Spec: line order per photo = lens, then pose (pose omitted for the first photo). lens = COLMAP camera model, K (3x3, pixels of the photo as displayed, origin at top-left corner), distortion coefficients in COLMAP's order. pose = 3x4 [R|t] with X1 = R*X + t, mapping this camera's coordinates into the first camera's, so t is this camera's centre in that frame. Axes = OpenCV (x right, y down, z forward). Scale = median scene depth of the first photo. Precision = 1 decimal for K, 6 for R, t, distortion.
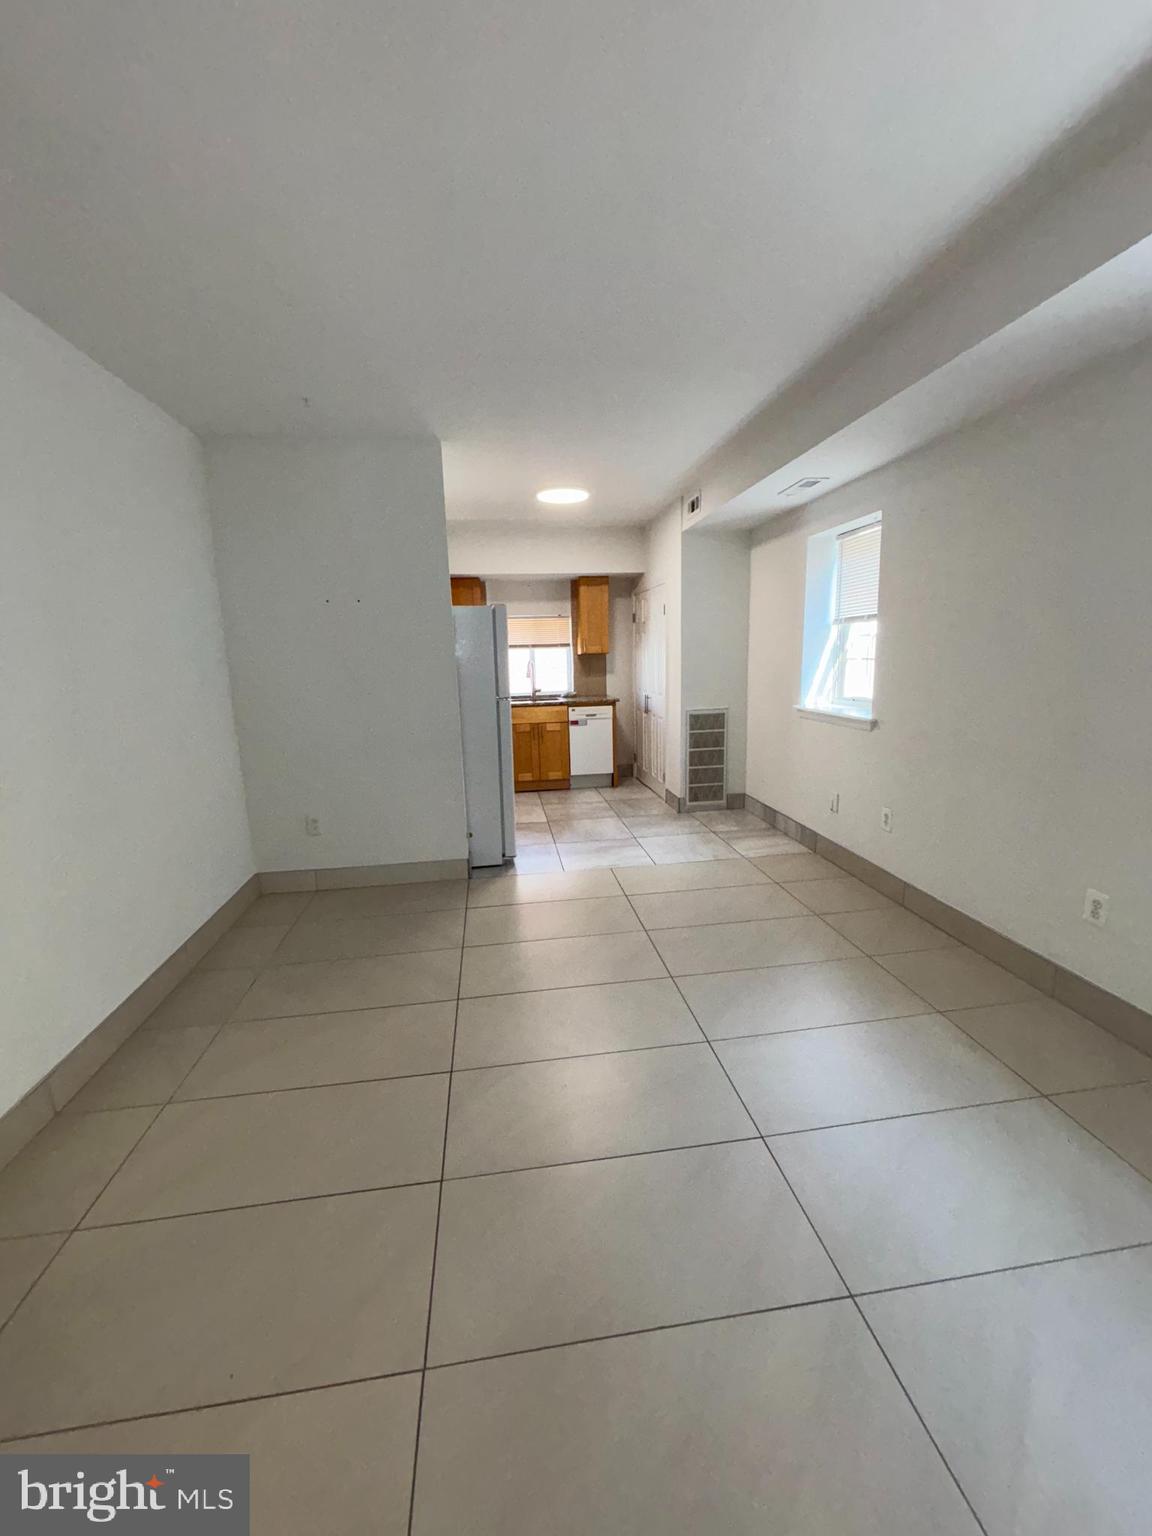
lens RADIAL K [[628.6, 0, 570.8], [0, 628.6, 765.2], [0, 0, 1]] dist [-0.000964, 0.008789]
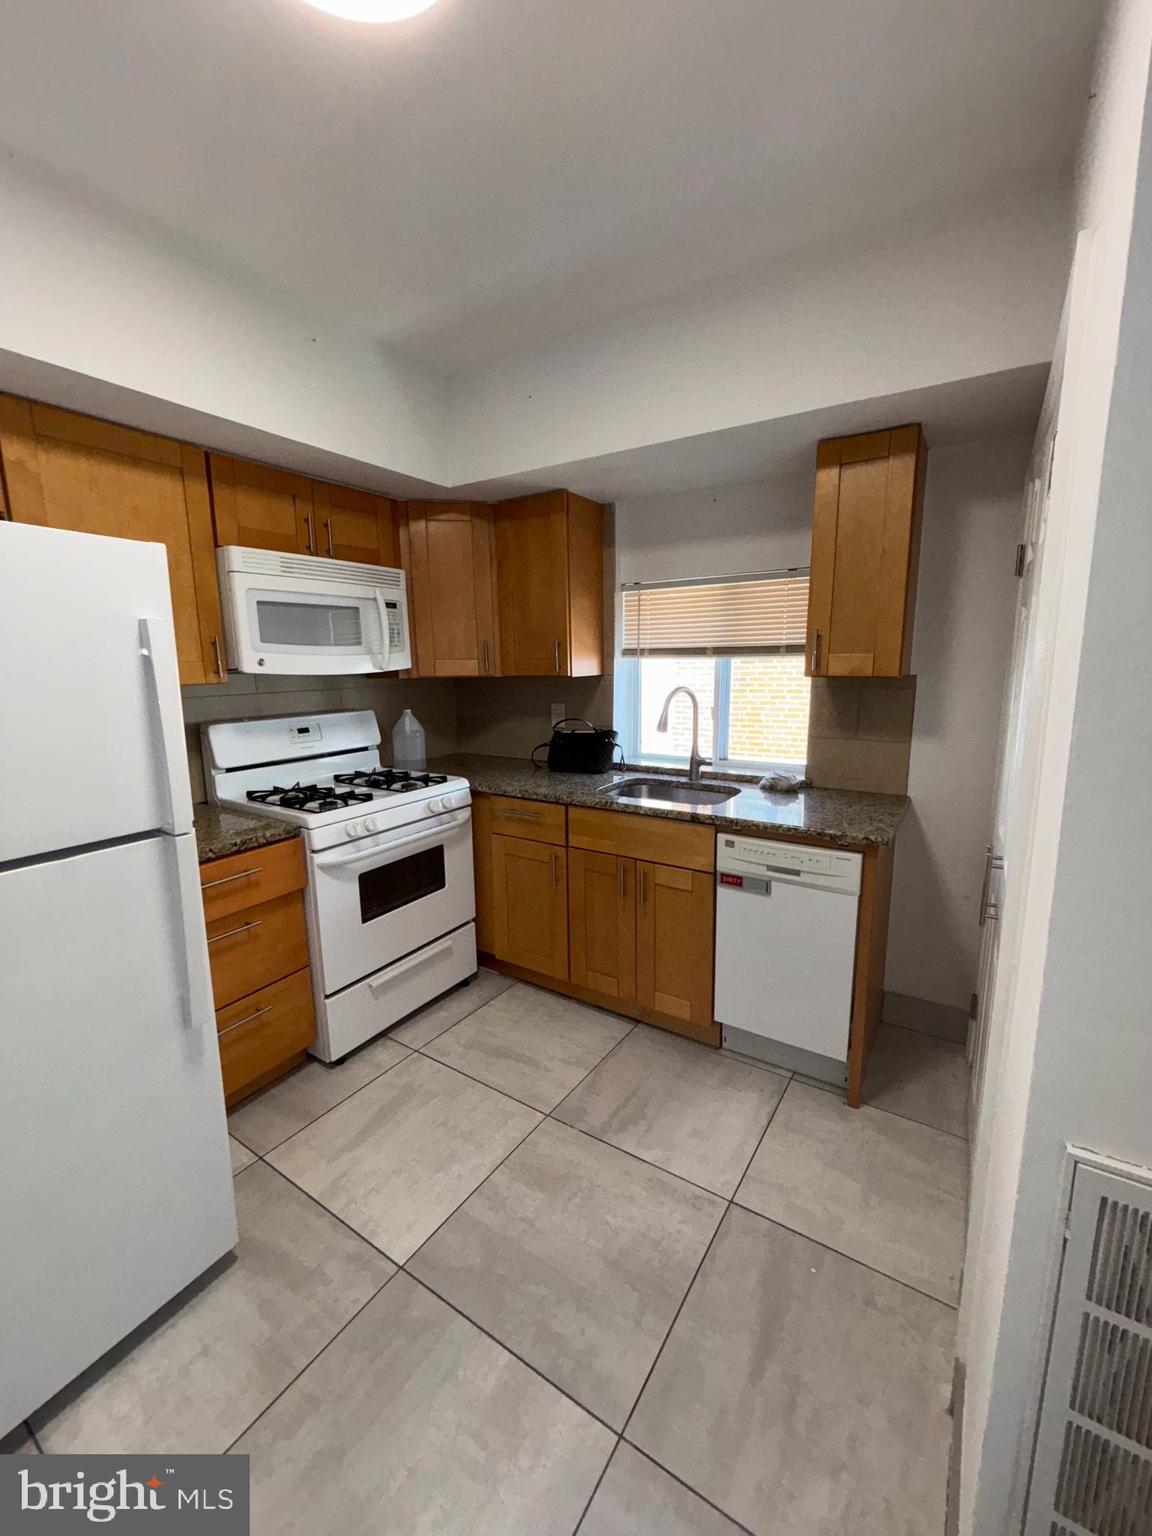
lens RADIAL K [[615.8, 0, 577.6], [0, 615.8, 750.1], [0, 0, 1]] dist [-0.027407, -0.000168]
pose [[0.758393, 0.107724, -0.642834, 0.143420], [-0.124753, 0.992005, 0.019057, -0.130198], [0.639747, 0.065743, 0.765769, 0.680992]]
